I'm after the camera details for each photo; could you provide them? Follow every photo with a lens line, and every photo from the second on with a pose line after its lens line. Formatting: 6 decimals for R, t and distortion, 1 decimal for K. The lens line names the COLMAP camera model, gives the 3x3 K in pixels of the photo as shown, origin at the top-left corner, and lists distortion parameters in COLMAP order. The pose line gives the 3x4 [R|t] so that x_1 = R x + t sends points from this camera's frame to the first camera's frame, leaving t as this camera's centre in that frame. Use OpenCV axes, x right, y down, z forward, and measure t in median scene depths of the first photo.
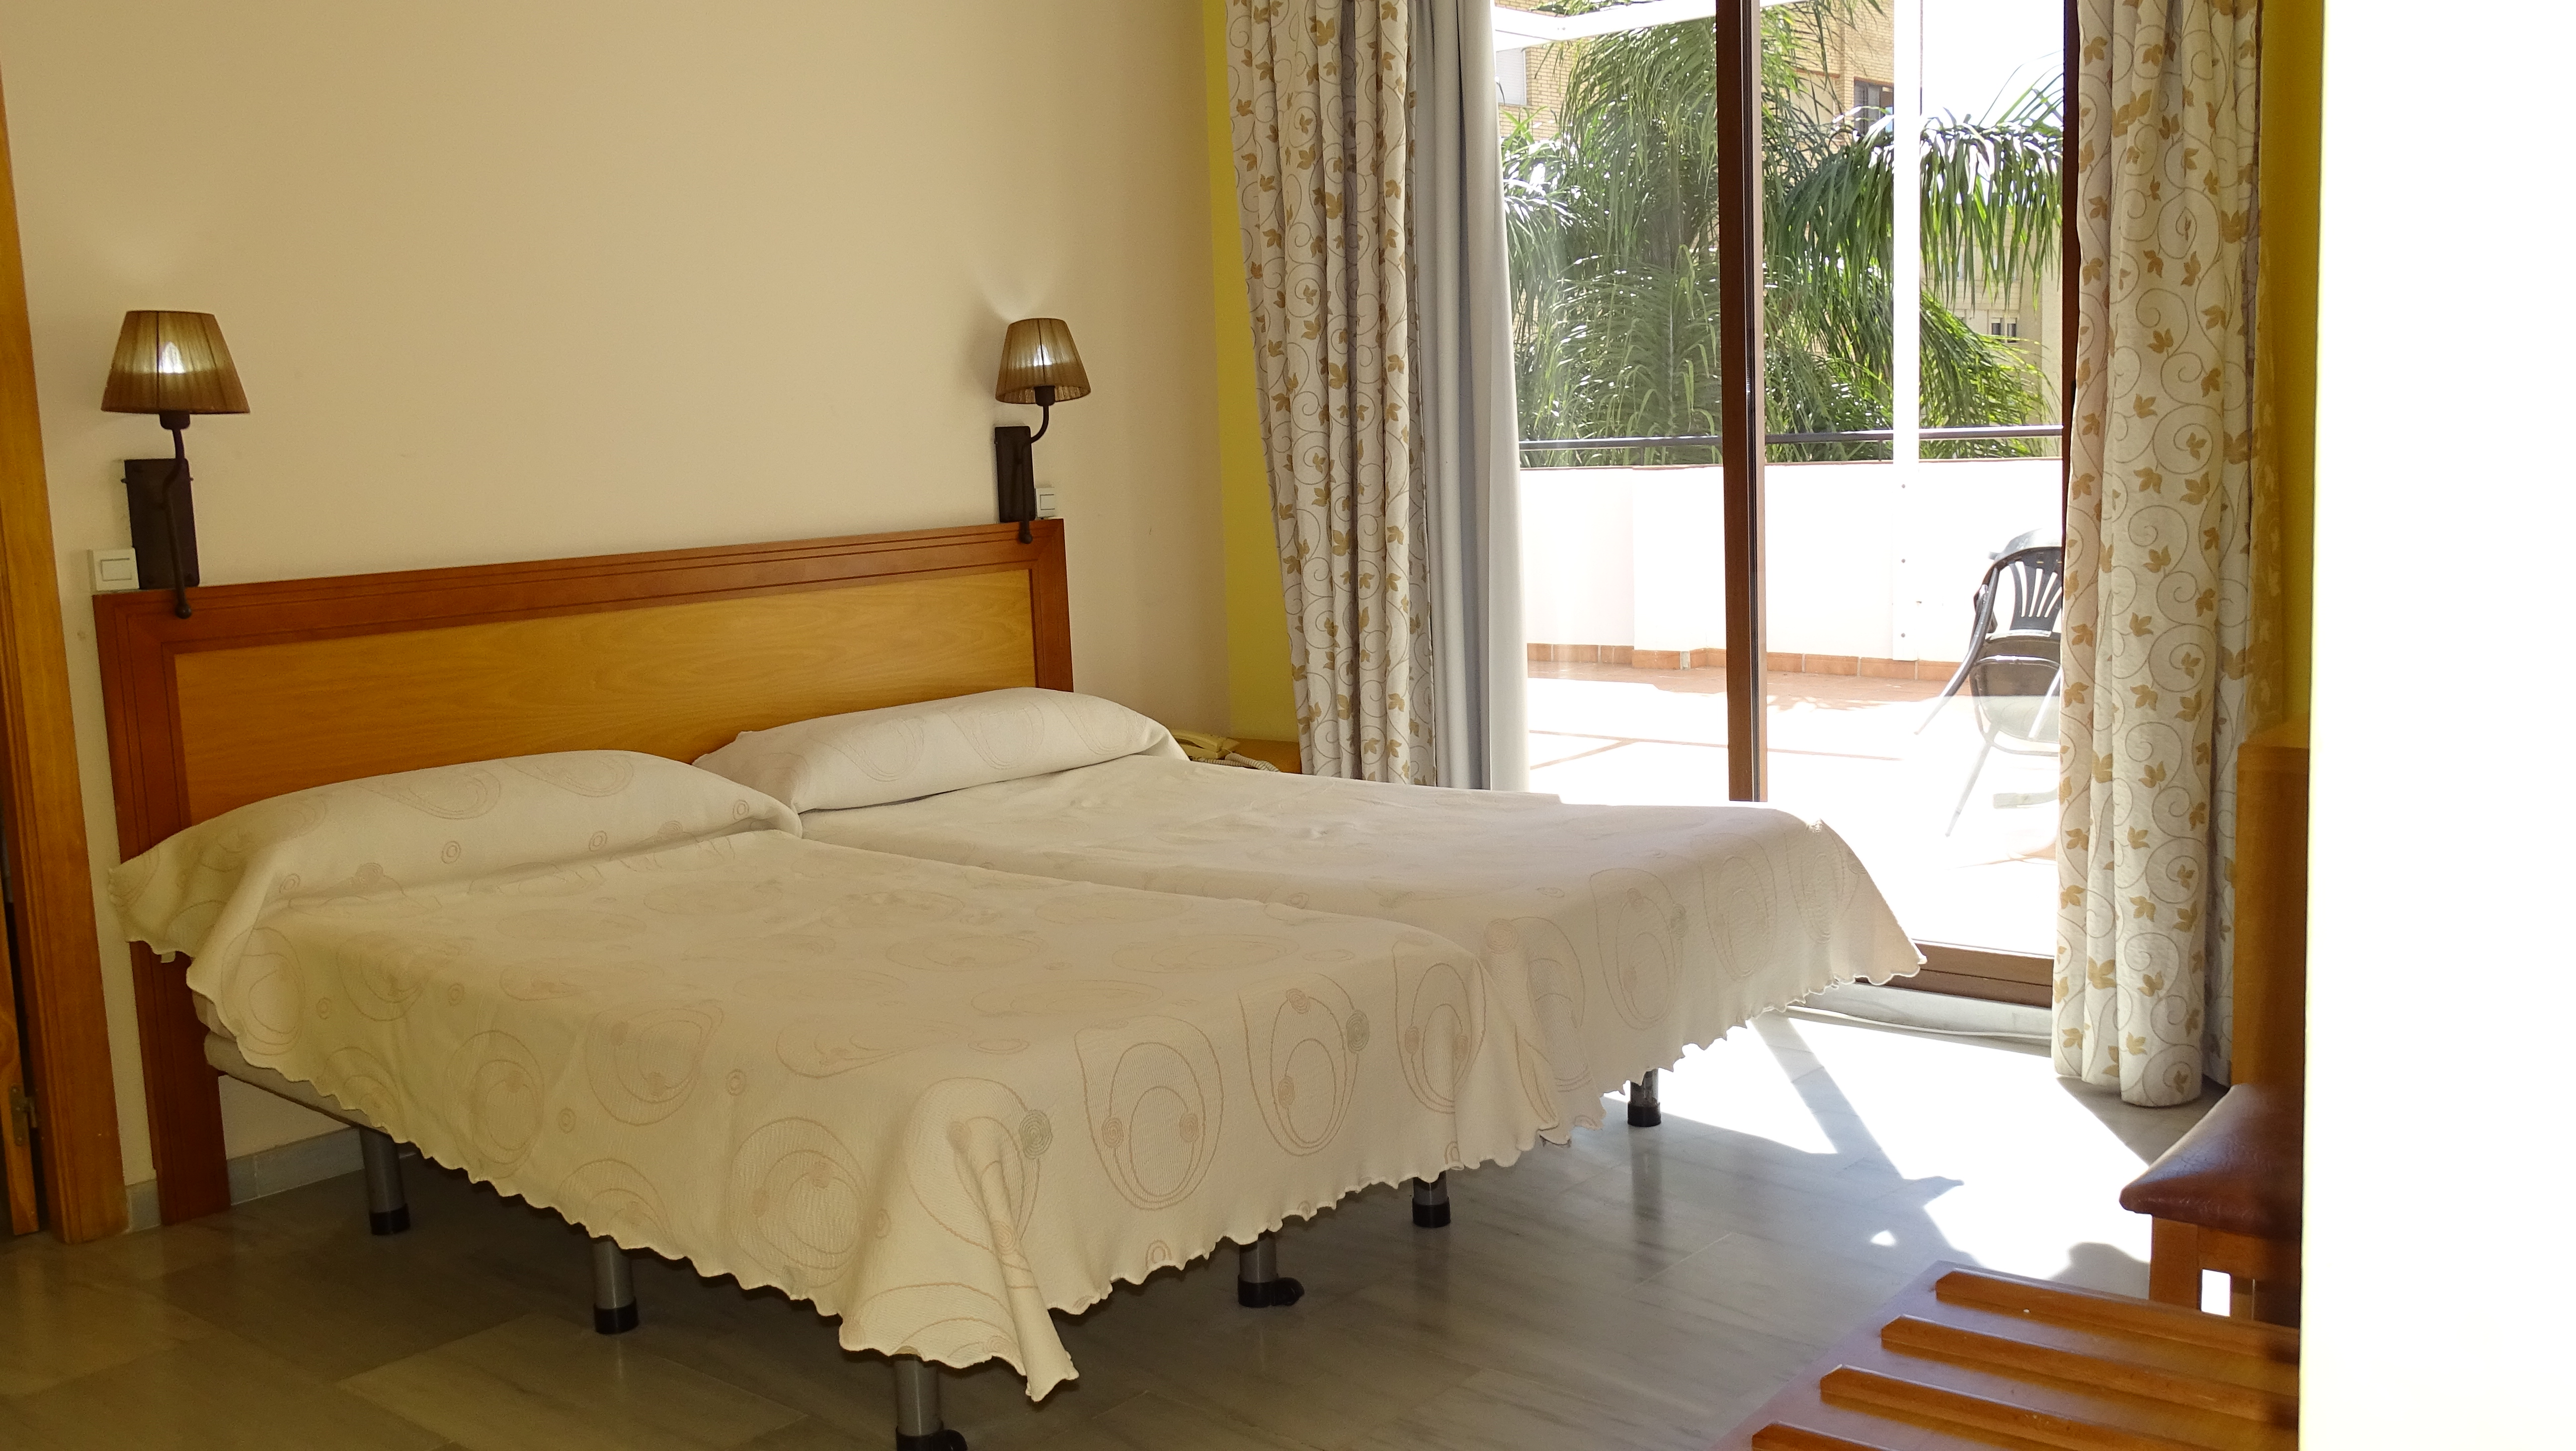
lens RADIAL K [[2268.7, 0, 1288.6], [0, 2268.7, 730.0], [0, 0, 1]] dist [0.051289, 0.001778]
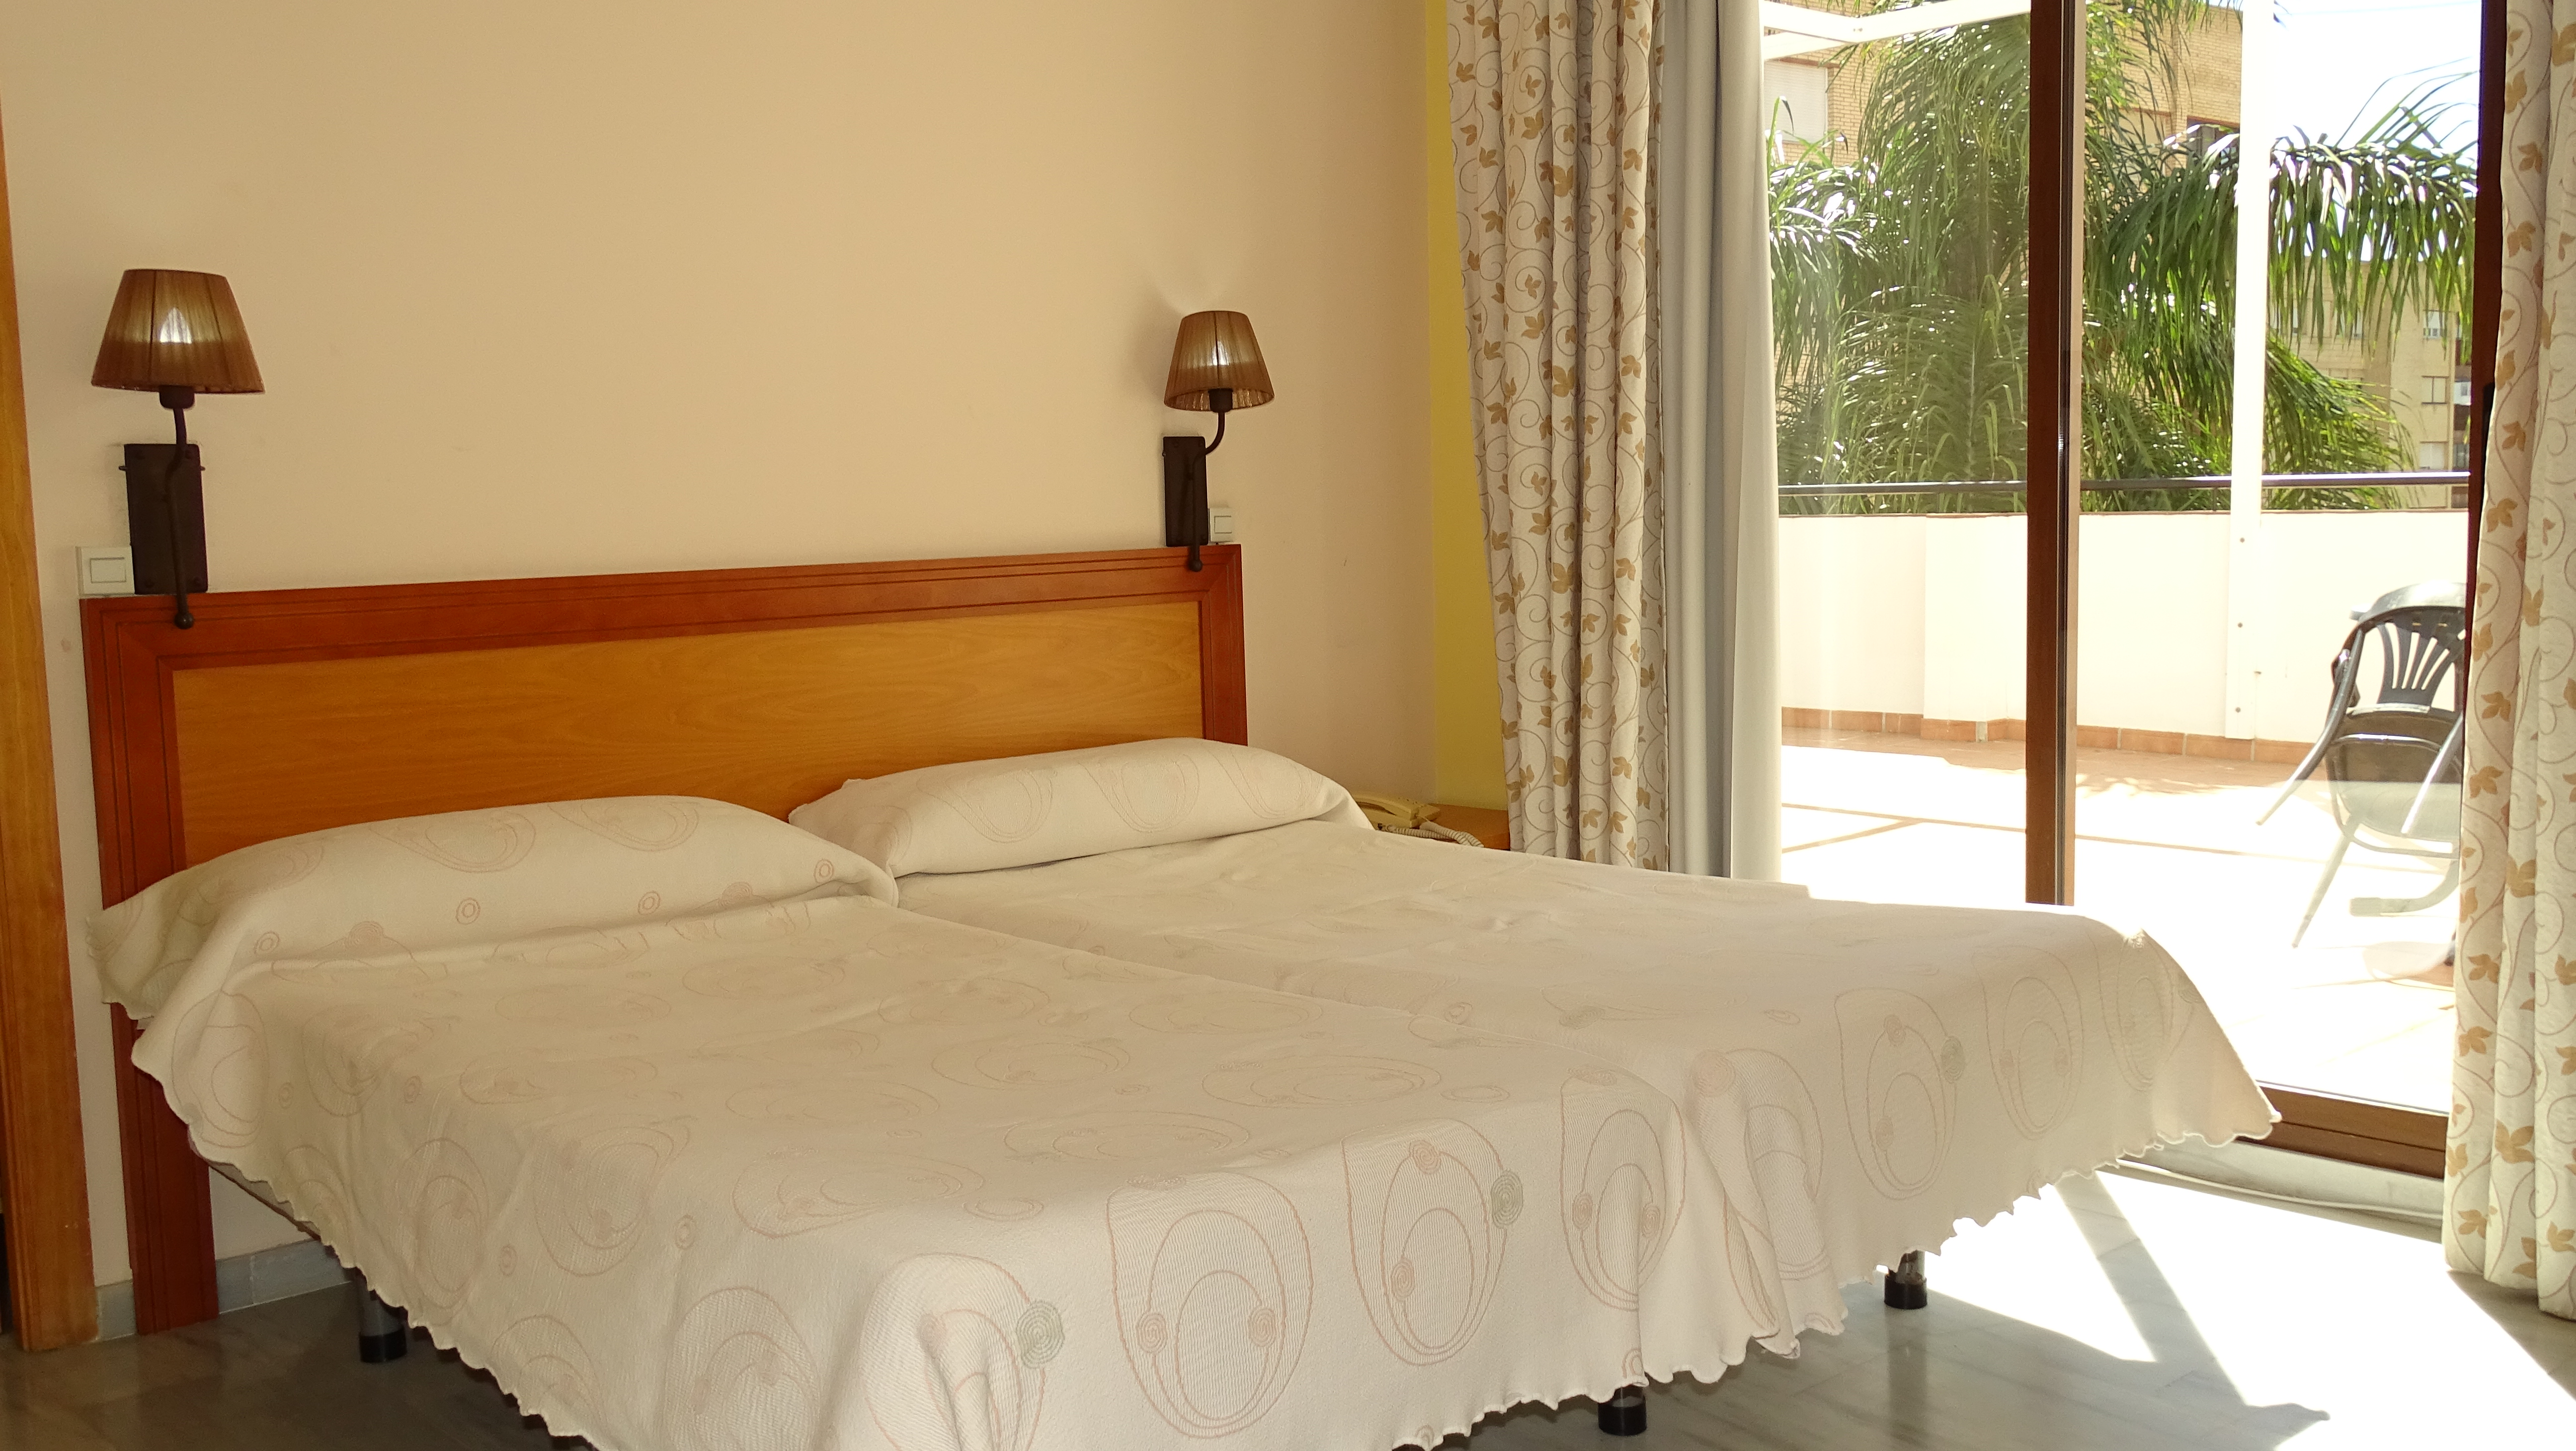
lens RADIAL K [[2401.3, 0, 1291.7], [0, 2401.3, 735.5], [0, 0, 1]] dist [0.041579, 0.000000]
pose [[0.993856, 0.027351, -0.107244, 0.026455], [-0.029930, 0.999298, -0.022517, -0.000496], [0.106553, 0.025589, 0.993978, 0.125745]]
